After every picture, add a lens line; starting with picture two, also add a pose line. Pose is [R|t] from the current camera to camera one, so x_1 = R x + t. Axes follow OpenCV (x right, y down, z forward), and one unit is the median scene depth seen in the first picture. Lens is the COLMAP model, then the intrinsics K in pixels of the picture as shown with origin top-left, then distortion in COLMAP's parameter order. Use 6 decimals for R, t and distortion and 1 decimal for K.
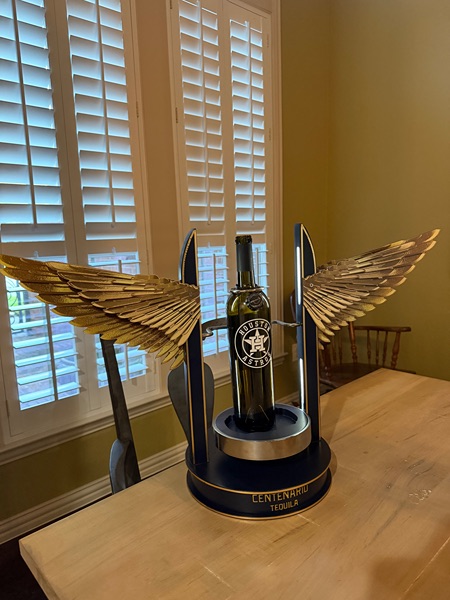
lens RADIAL K [[432.5, 0, 220.3], [0, 432.5, 298.1], [0, 0, 1]] dist [0.035351, -0.042293]
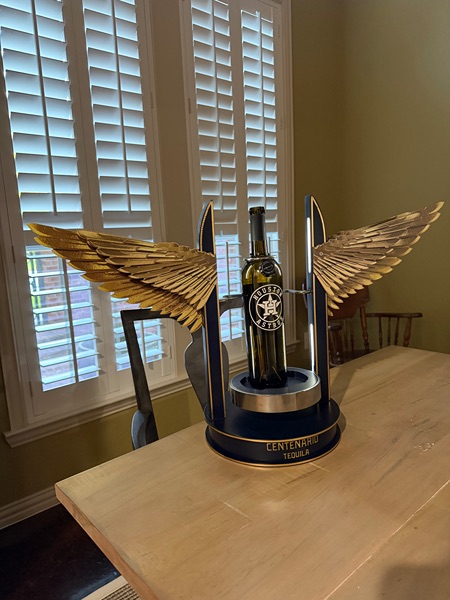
lens RADIAL K [[432.5, 0, 220.8], [0, 432.5, 300.1], [0, 0, 1]] dist [0.035351, -0.042293]
pose [[0.999628, -0.006850, -0.026410, -0.008379], [0.007201, 0.999887, 0.013199, 0.066100], [0.026317, -0.013384, 0.999564, -0.071503]]
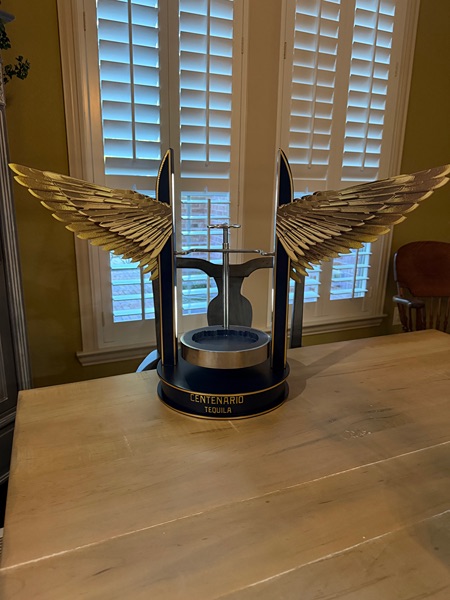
lens RADIAL K [[432.5, 0, 223.3], [0, 432.5, 299.9], [0, 0, 1]] dist [0.035351, -0.042293]
pose [[0.942076, 0.135259, -0.306918, 0.396054], [-0.101320, 0.987094, 0.124015, 0.054373], [0.319731, -0.085734, 0.943622, -0.004842]]
